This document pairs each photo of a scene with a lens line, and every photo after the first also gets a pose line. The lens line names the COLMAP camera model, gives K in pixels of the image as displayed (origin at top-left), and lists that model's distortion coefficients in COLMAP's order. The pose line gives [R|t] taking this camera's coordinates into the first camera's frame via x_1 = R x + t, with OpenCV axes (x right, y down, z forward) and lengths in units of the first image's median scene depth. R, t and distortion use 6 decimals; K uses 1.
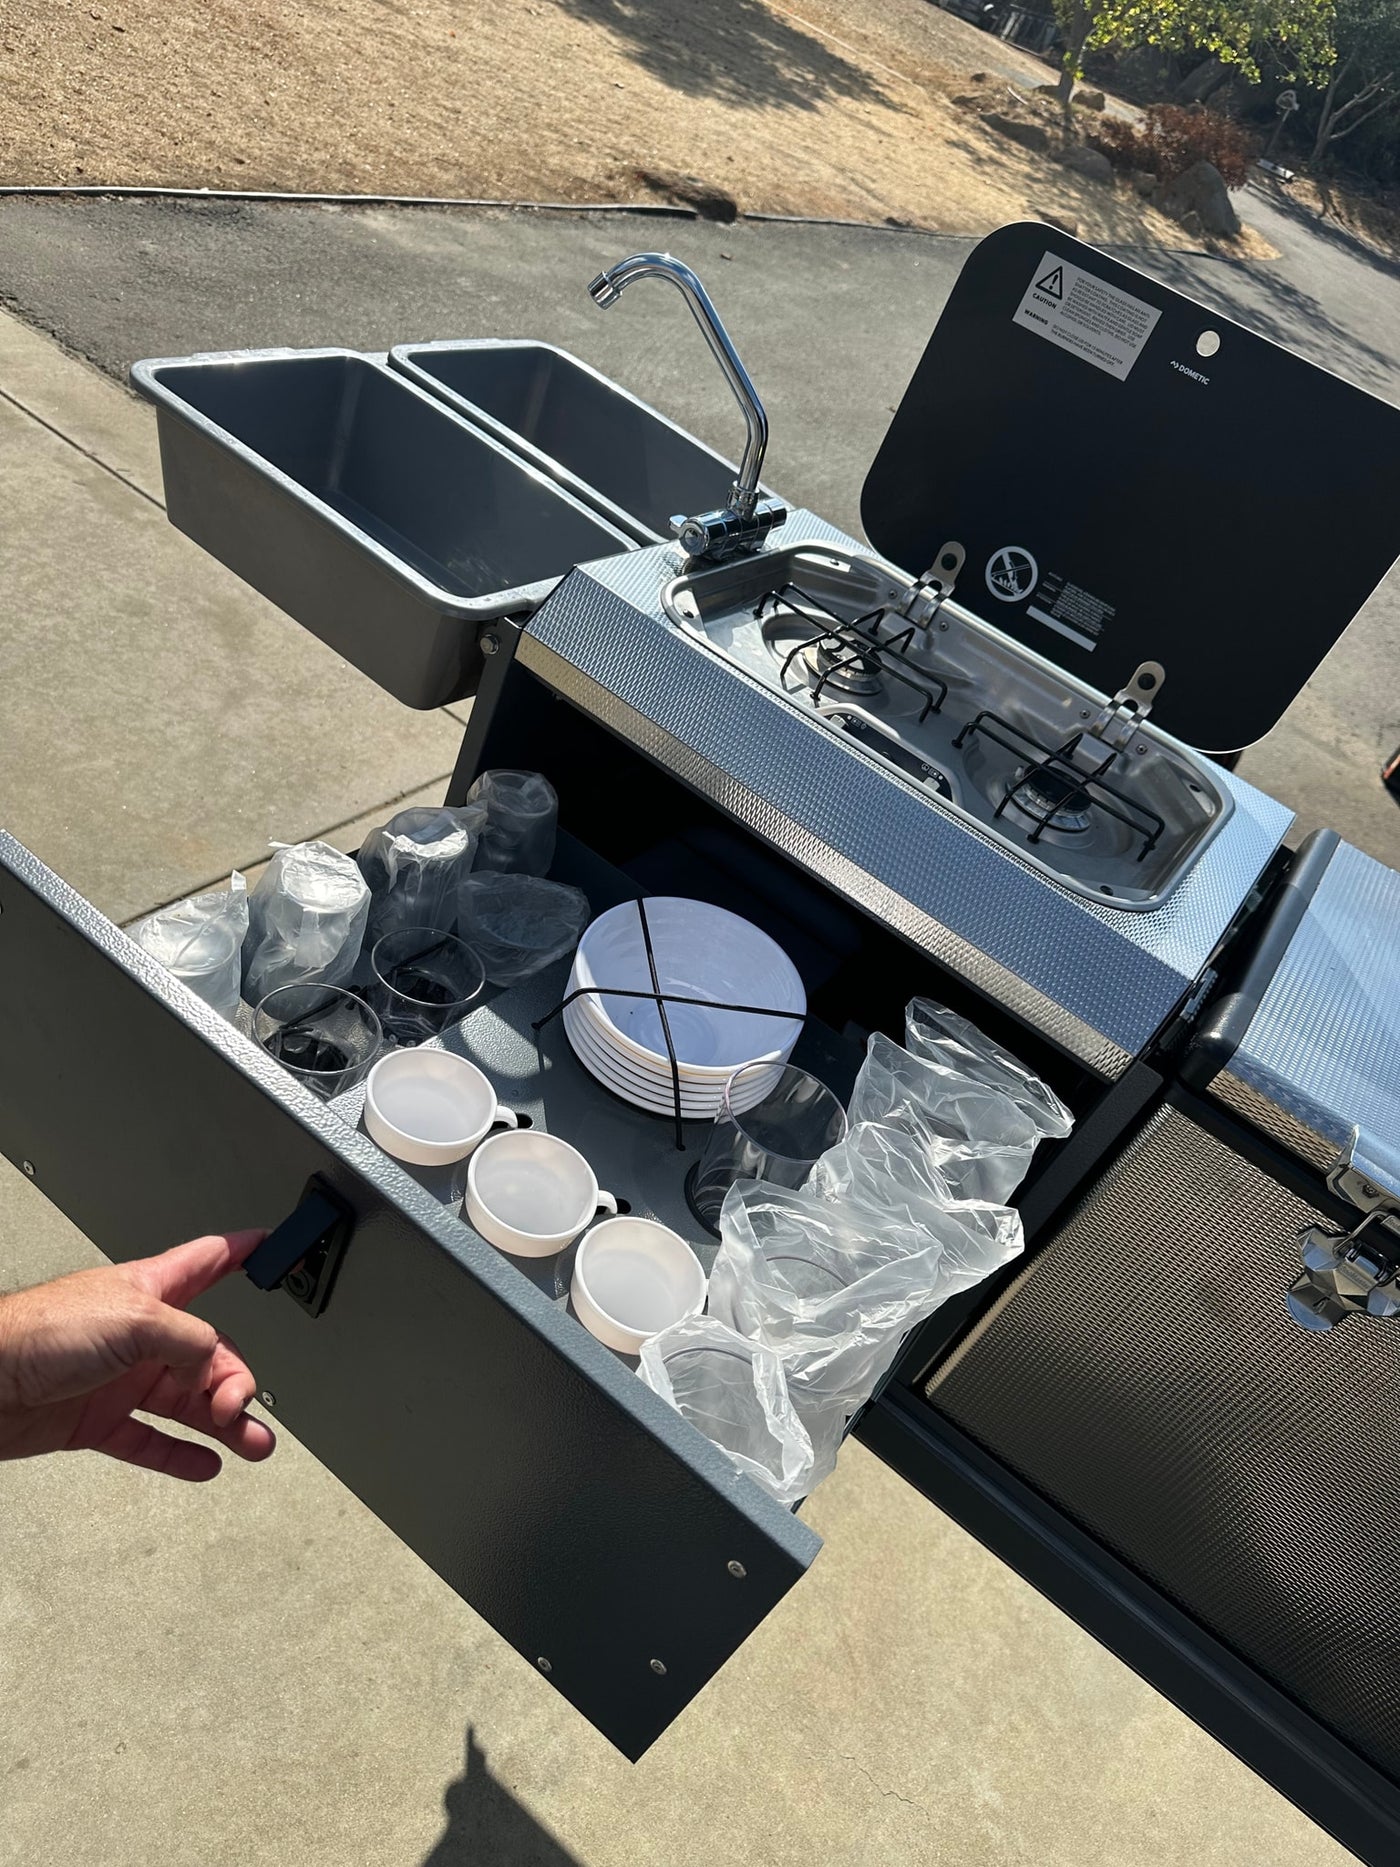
lens RADIAL K [[1347.9, 0, 700.0], [0, 1347.9, 933.5], [0, 0, 1]] dist [0.034811, -0.078369]
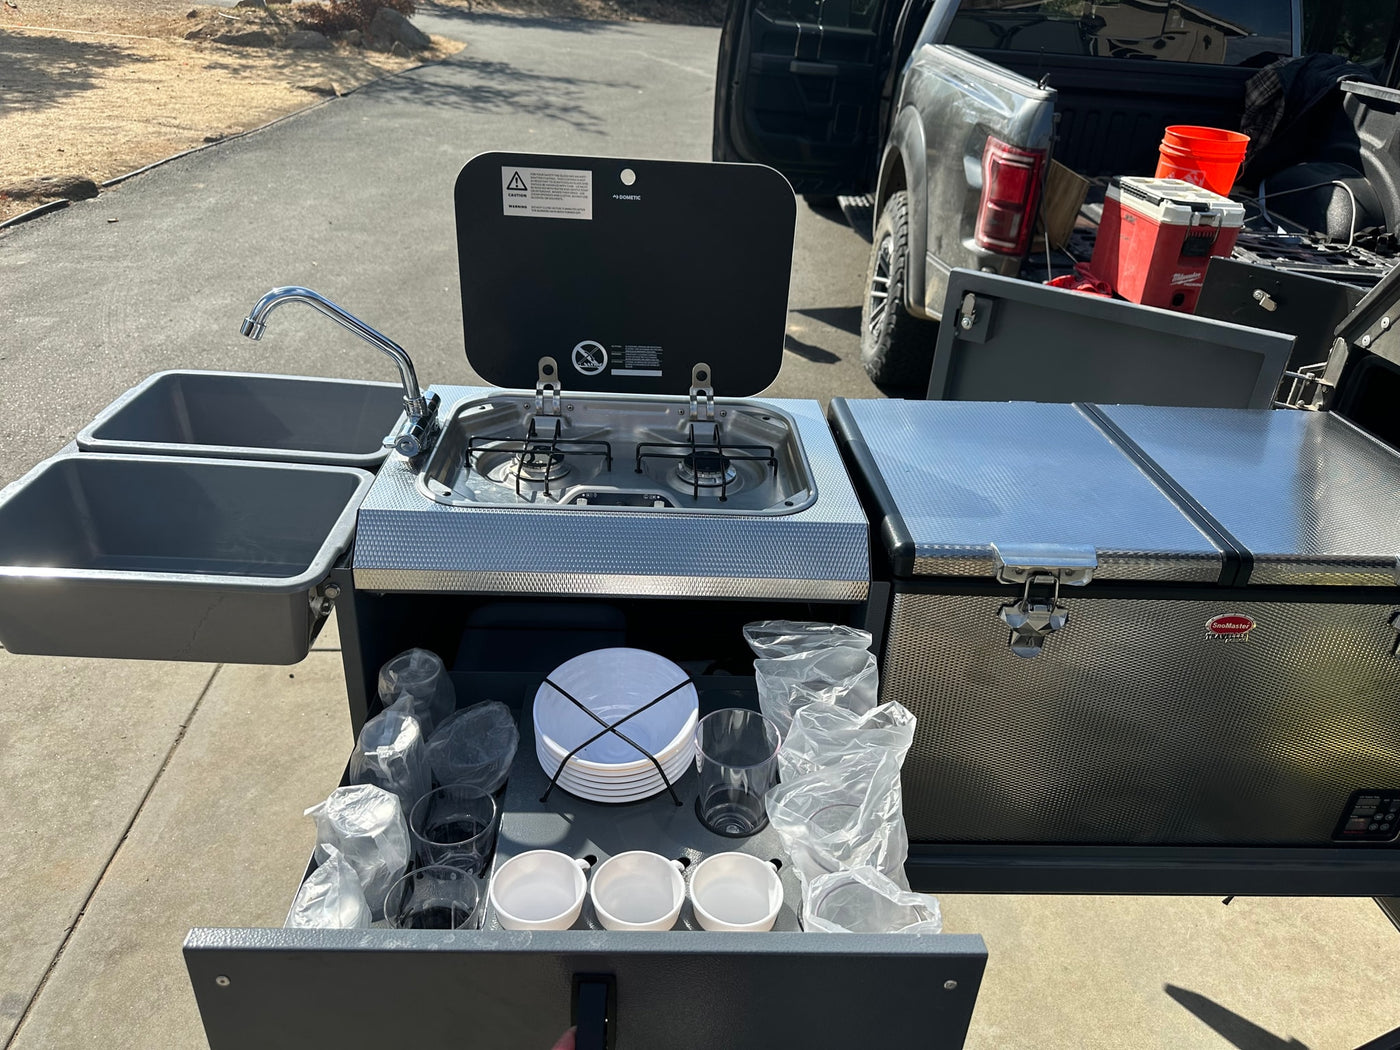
lens RADIAL K [[993.8, 0, 700.0], [0, 993.8, 525.0], [0, 0, 1]] dist [0.084720, -0.106654]
pose [[0.771745, -0.535599, 0.342846, -0.163546], [0.550537, 0.832552, 0.061370, -0.116583], [-0.318307, 0.141387, 0.937385, -0.057325]]
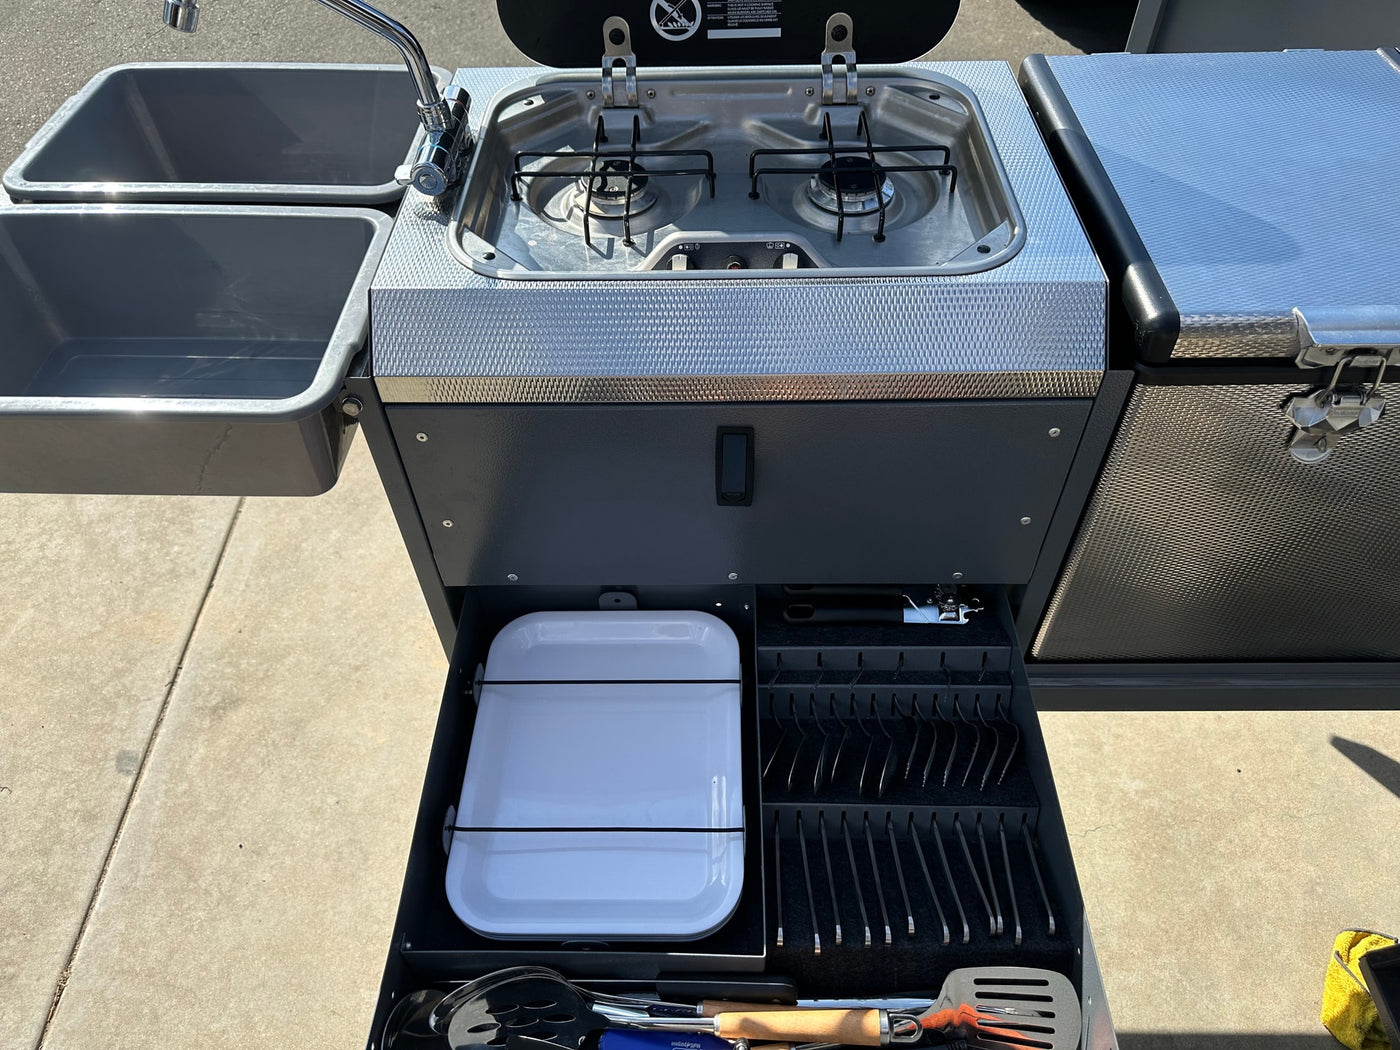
lens RADIAL K [[1009.2, 0, 700.0], [0, 1009.2, 525.0], [0, 0, 1]] dist [-0.009599, -0.005802]
pose [[0.773315, -0.629301, 0.077231, -0.064309], [0.585791, 0.755767, 0.292686, -0.193848], [-0.242556, -0.181097, 0.953085, 0.199073]]
